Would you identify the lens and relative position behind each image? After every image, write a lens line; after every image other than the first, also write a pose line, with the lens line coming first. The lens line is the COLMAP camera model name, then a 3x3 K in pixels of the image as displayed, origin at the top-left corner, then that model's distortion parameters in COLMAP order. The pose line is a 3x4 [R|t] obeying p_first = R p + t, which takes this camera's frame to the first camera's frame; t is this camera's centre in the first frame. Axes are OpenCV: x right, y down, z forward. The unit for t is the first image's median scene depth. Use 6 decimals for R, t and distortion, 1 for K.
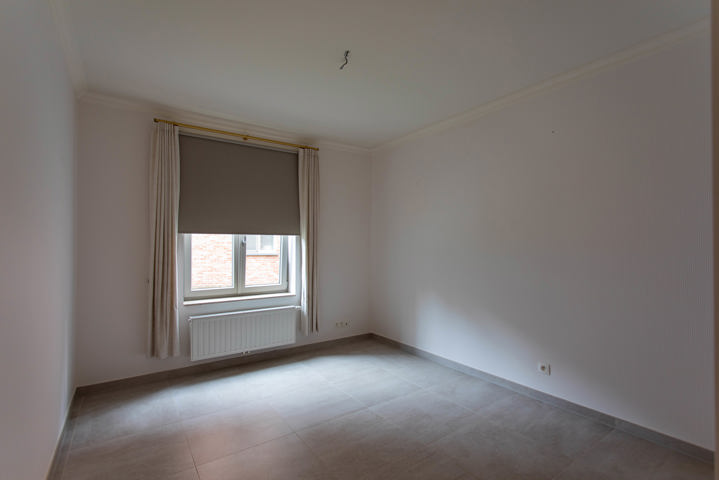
lens RADIAL K [[343.5, 0, 359.5], [0, 343.5, 240.0], [0, 0, 1]] dist [0.011102, 0.000395]
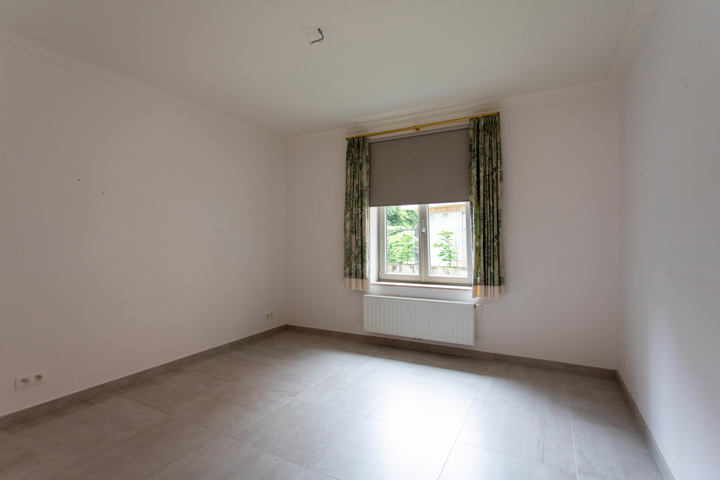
lens RADIAL K [[343.9, 0, 360.0], [0, 343.9, 240.0], [0, 0, 1]] dist [0.011102, 0.000395]
pose [[0.458731, 0.001750, -0.888573, 0.477465], [0.021521, 0.999683, 0.013079, 0.015053], [0.888314, -0.025123, 0.458548, 0.368202]]
